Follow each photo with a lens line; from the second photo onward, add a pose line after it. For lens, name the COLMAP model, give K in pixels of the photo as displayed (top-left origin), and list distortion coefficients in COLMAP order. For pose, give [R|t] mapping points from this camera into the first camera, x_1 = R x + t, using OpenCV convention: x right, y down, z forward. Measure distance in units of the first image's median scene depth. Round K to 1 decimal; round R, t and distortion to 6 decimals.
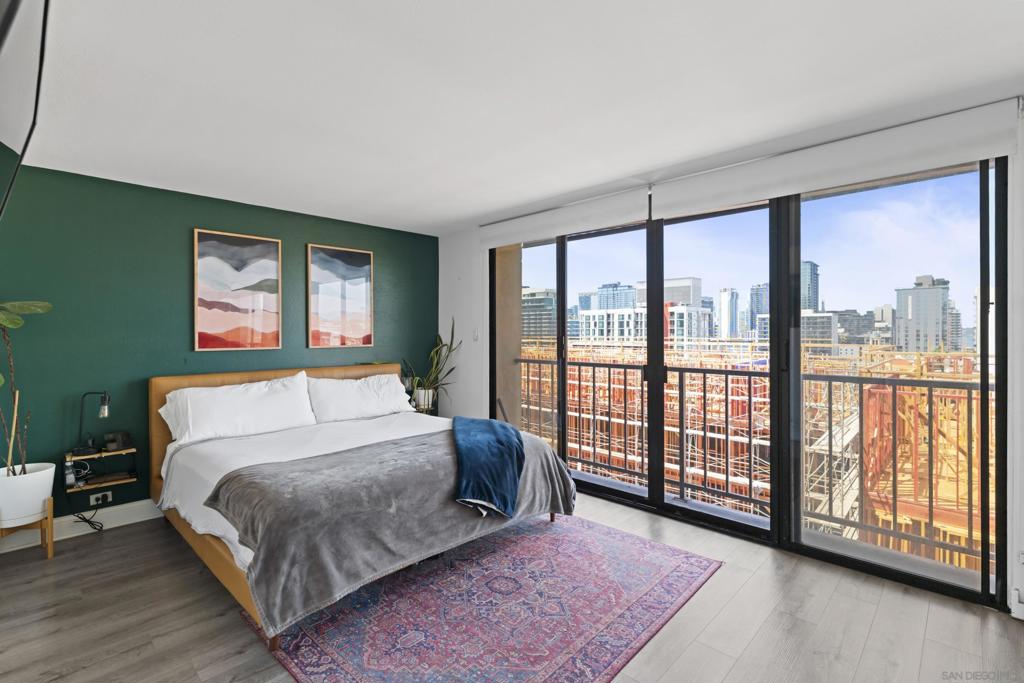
lens RADIAL K [[468.1, 0, 509.3], [0, 468.1, 331.9], [0, 0, 1]] dist [-0.000652, 0.000277]
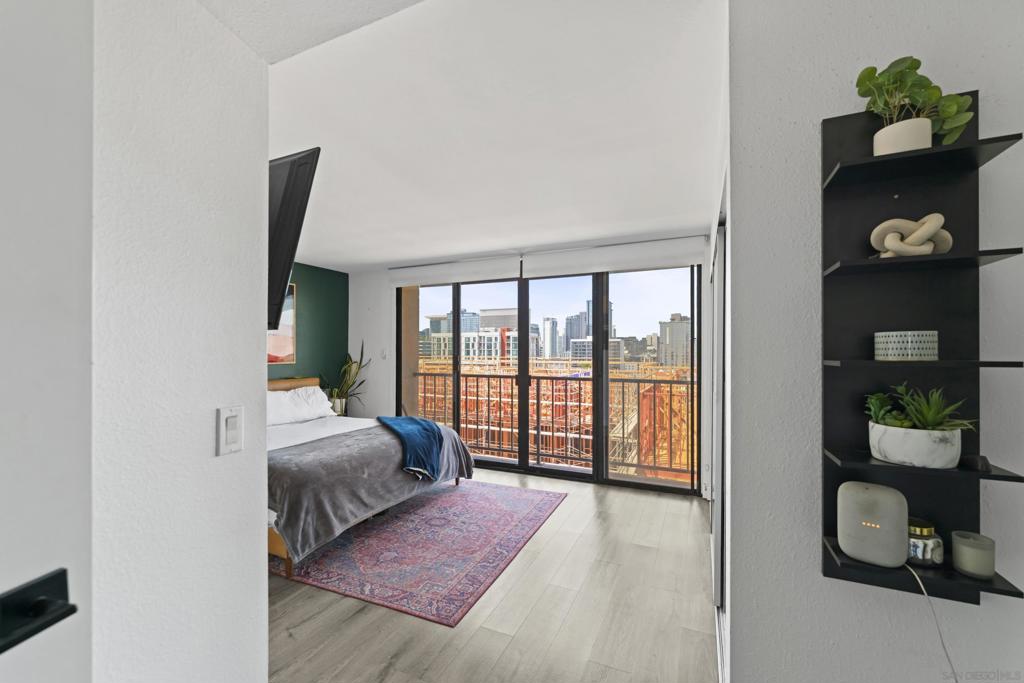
lens RADIAL K [[408.8, 0, 512.1], [0, 408.8, 348.3], [0, 0, 1]] dist [0.000125, -0.000049]
pose [[0.941241, 0.007967, 0.337641, -0.179066], [-0.004869, 0.999938, -0.010022, -0.000095], [-0.337699, 0.007790, 0.941222, -0.237771]]
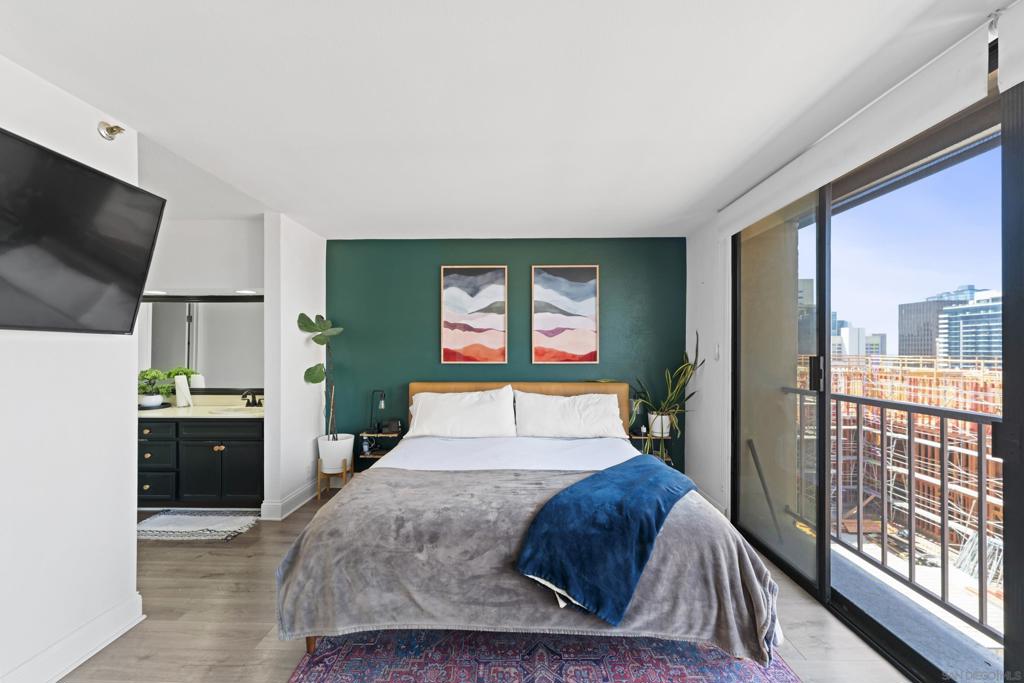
lens RADIAL K [[408.8, 0, 512.1], [0, 408.8, 348.3], [0, 0, 1]] dist [0.000125, -0.000049]
pose [[0.682670, 0.002363, -0.730723, 0.288911], [-0.002162, 0.999997, 0.001214, -0.001295], [0.730724, 0.000751, 0.682673, 0.429997]]
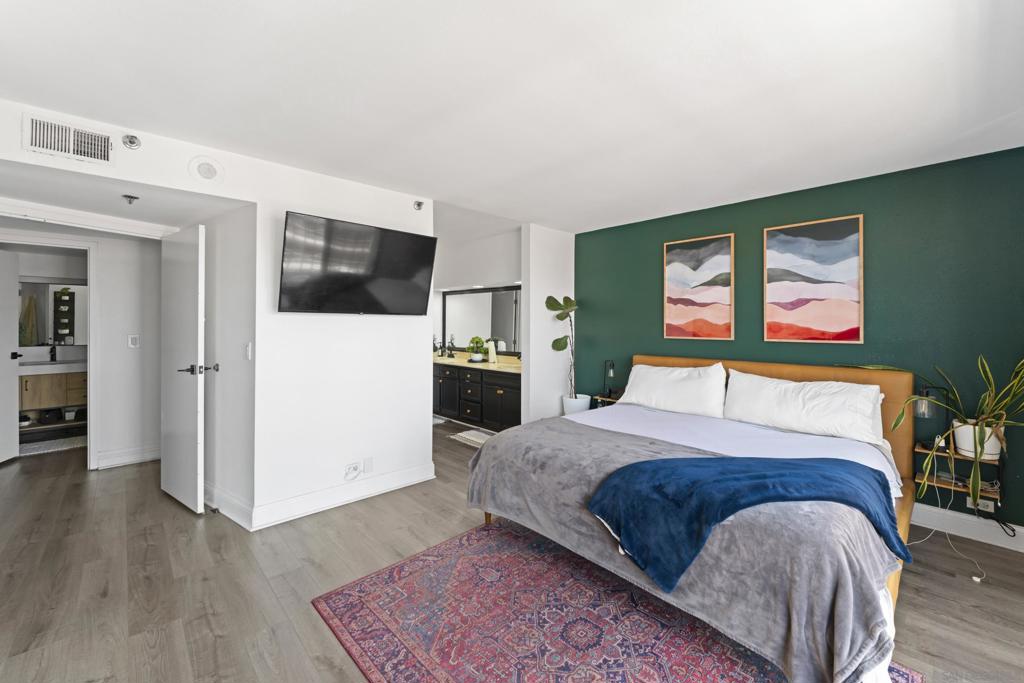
lens RADIAL K [[419.4, 0, 509.7], [0, 419.4, 321.2], [0, 0, 1]] dist [0.000738, -0.000005]
pose [[-0.049112, -0.002950, -0.998789, 0.558415], [-0.002130, 0.999994, -0.002849, -0.001644], [0.998791, 0.001988, -0.049118, 0.698231]]
